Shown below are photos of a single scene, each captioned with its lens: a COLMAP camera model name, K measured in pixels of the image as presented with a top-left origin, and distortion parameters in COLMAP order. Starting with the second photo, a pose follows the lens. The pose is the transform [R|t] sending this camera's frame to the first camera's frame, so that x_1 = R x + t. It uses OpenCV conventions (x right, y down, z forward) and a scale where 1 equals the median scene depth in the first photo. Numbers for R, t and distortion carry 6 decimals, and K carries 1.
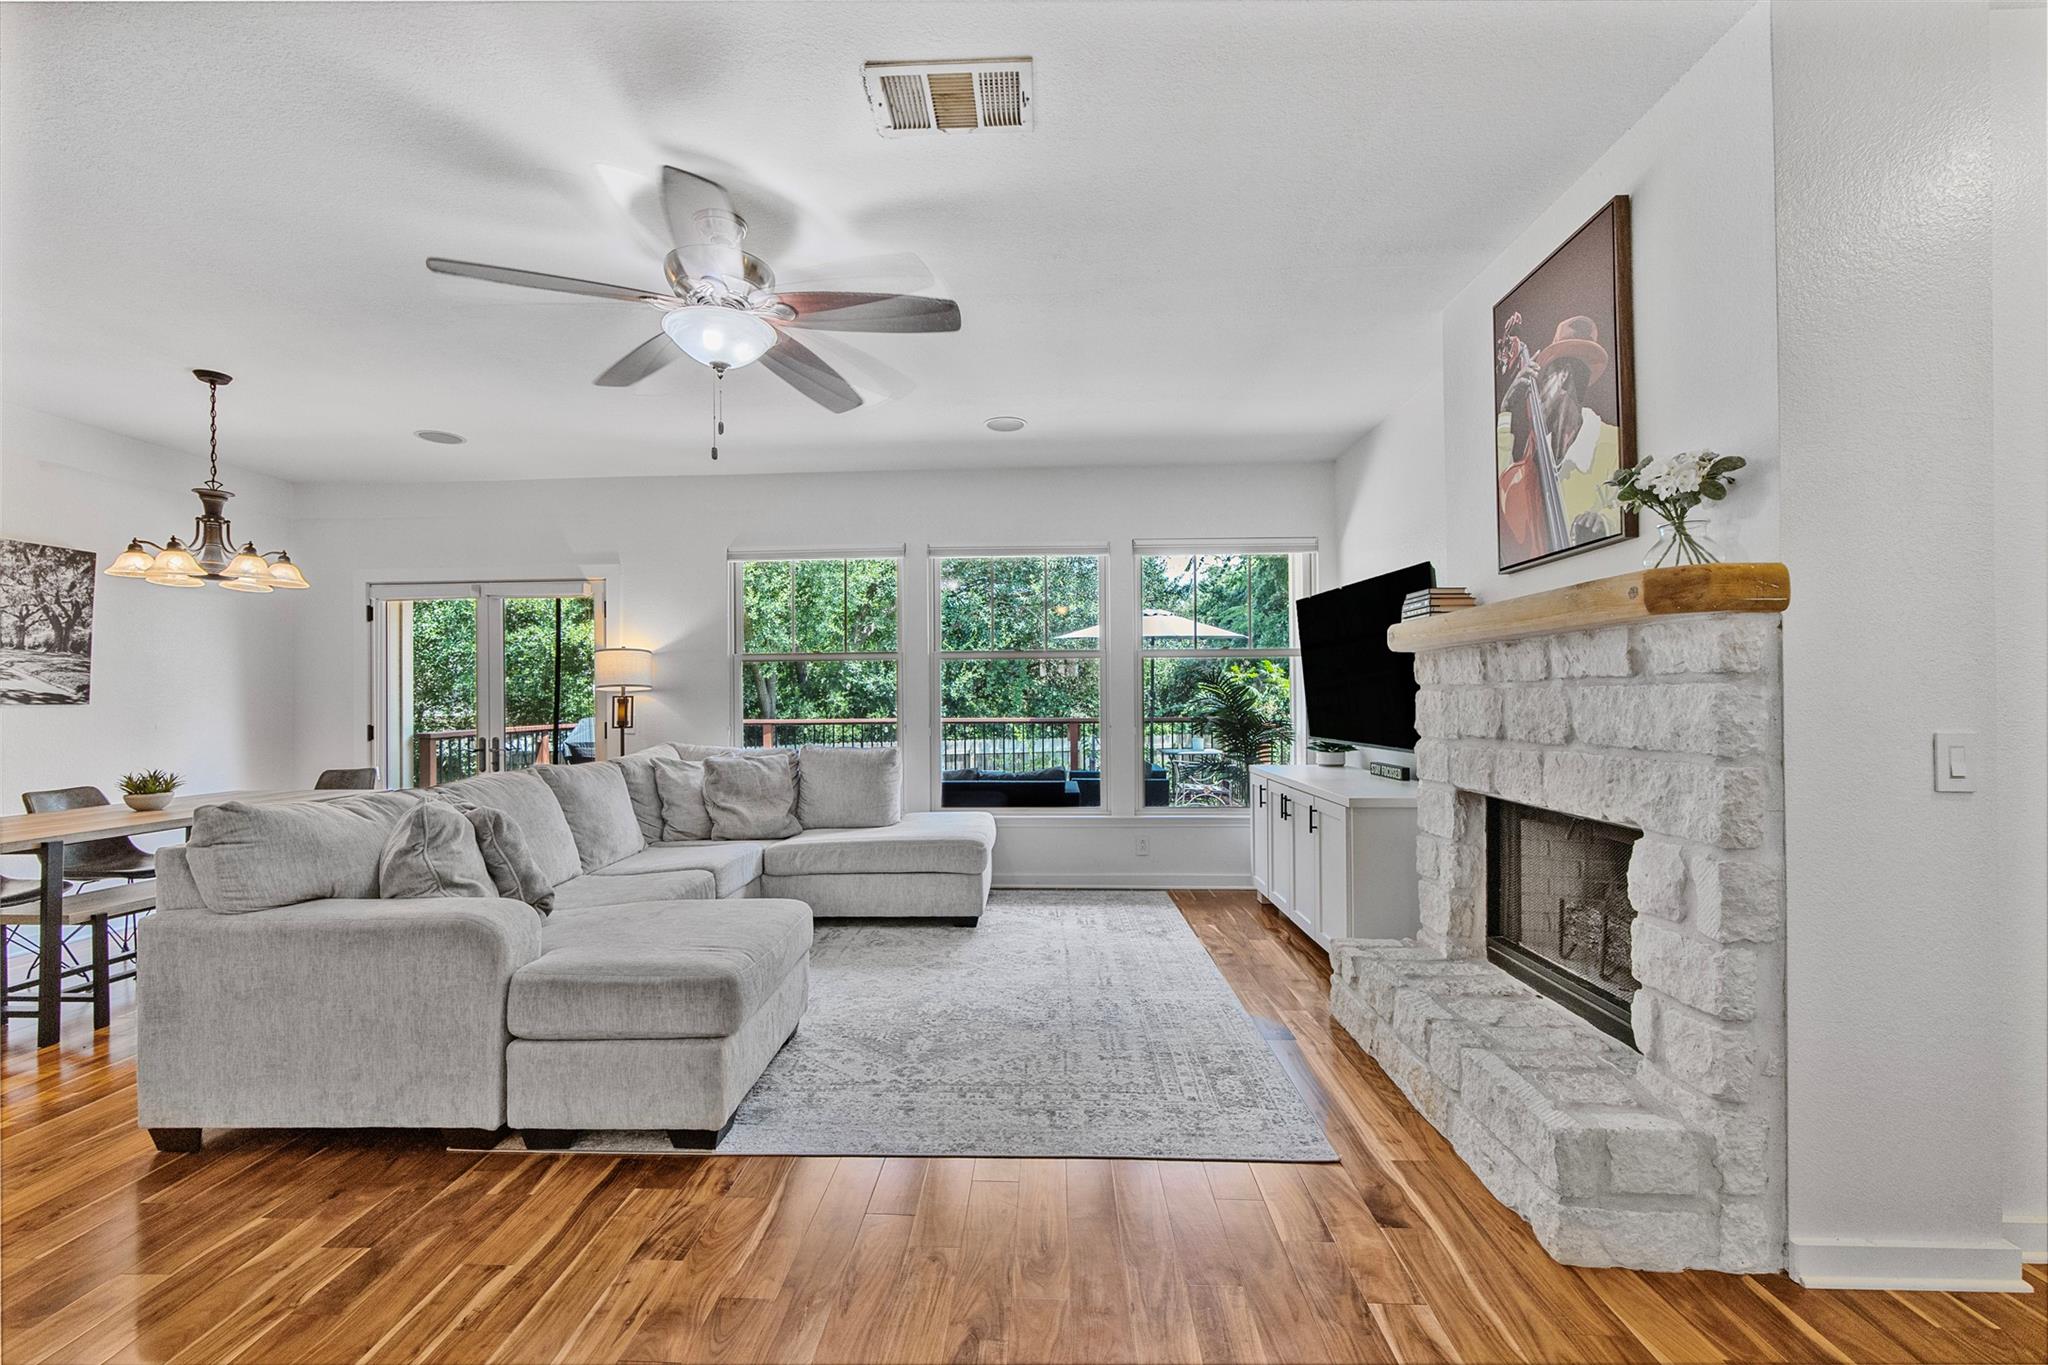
lens RADIAL K [[837.5, 0, 1005.6], [0, 837.5, 685.2], [0, 0, 1]] dist [0.001209, -0.000111]
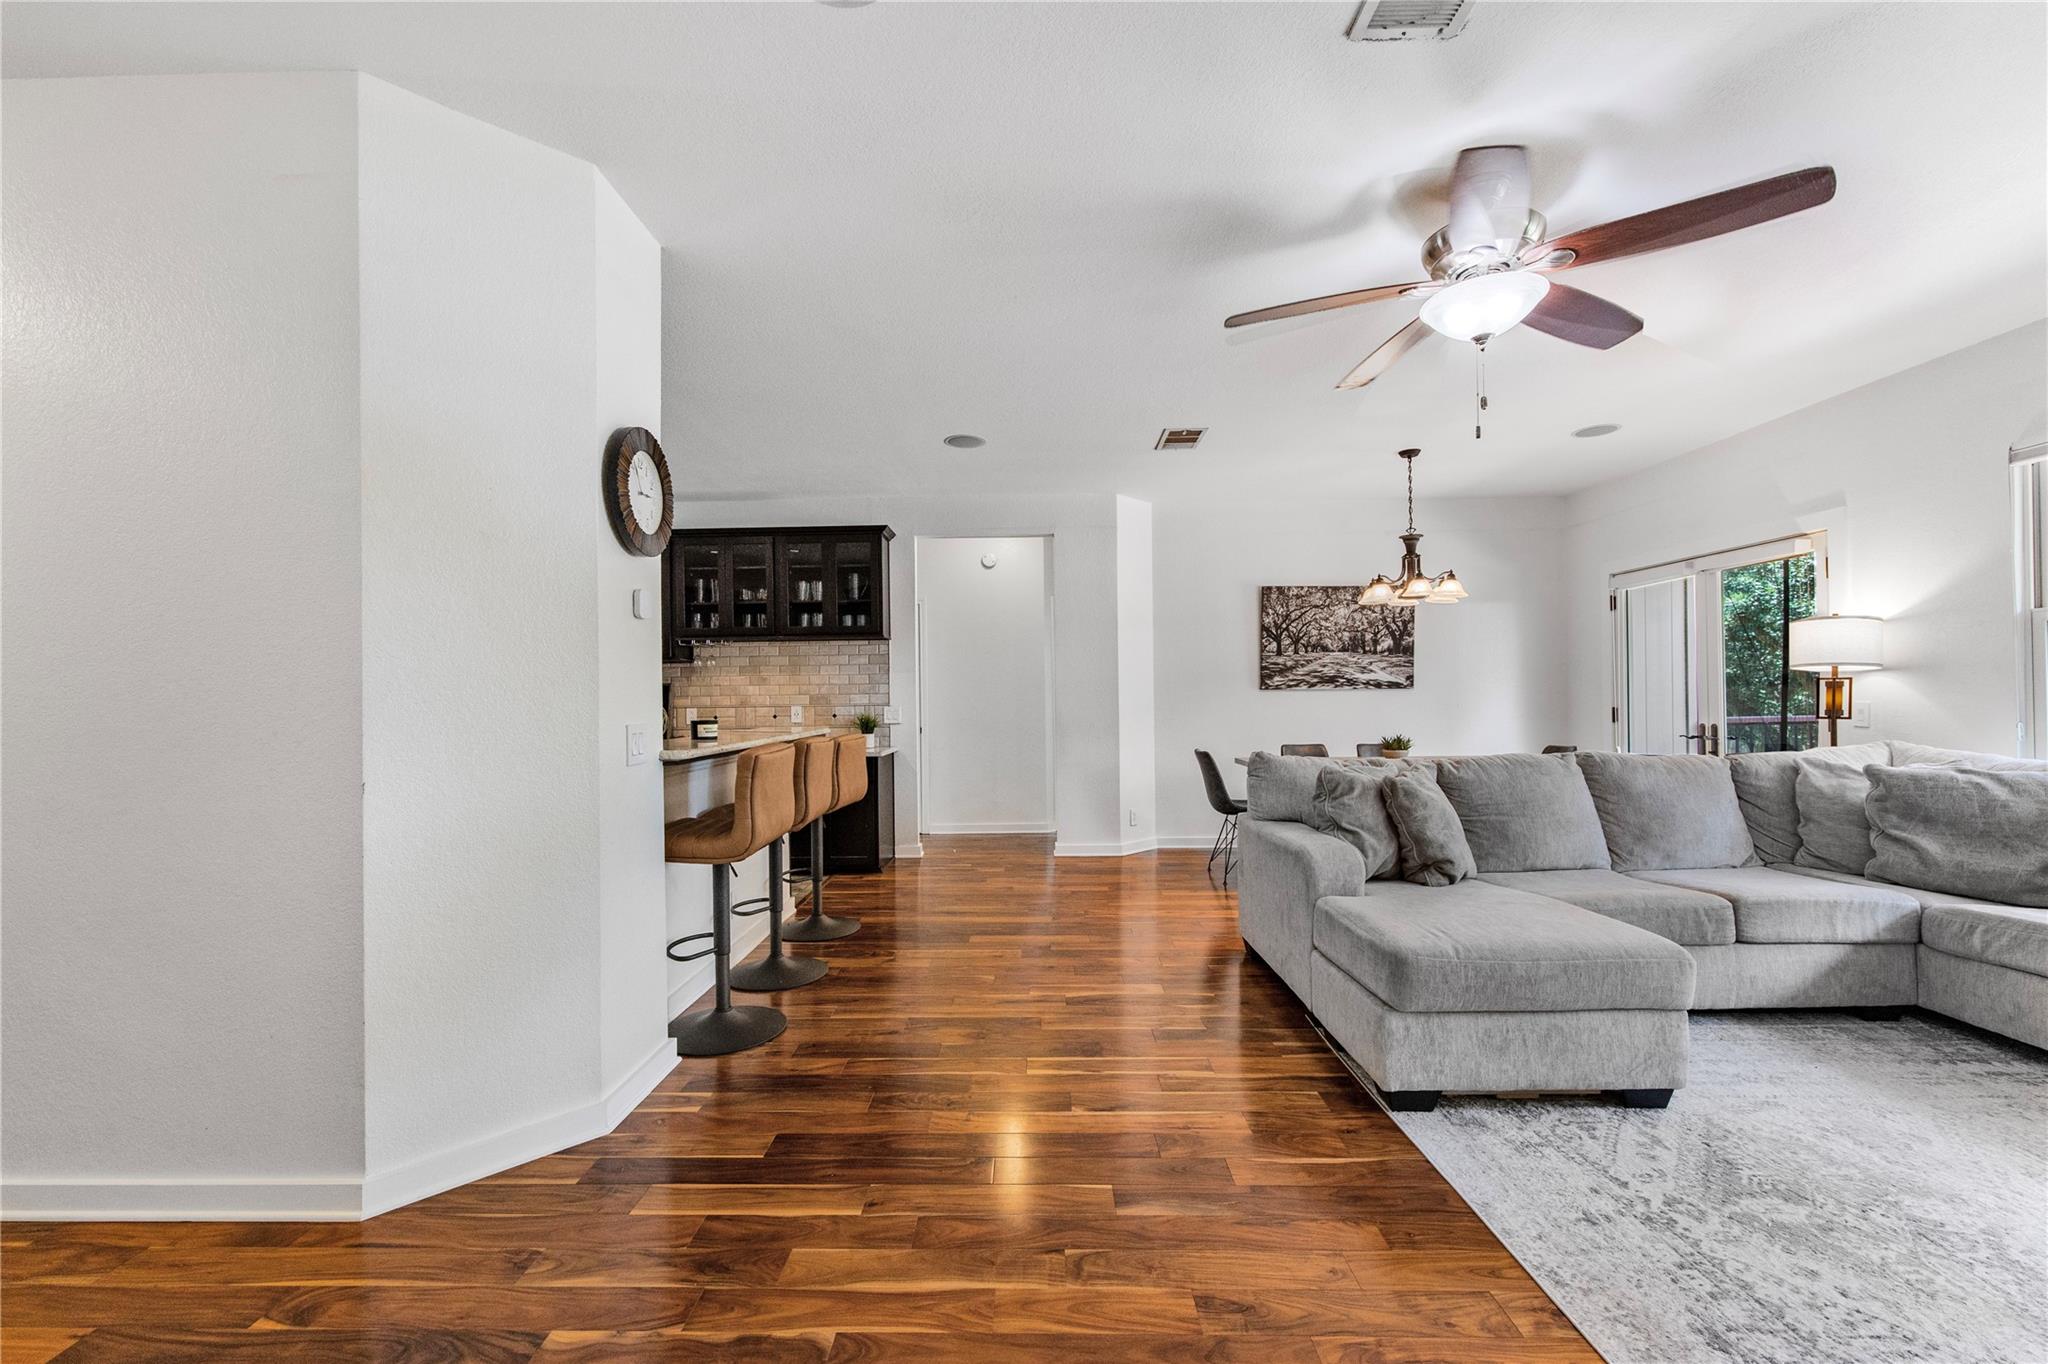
lens RADIAL K [[837.5, 0, 1005.6], [0, 837.5, 684.7], [0, 0, 1]] dist [0.001209, -0.000111]
pose [[0.007705, -0.003817, -0.999963, 0.394237], [0.027234, 0.999623, -0.003606, 0.001832], [0.999599, -0.027205, 0.007806, 0.284861]]
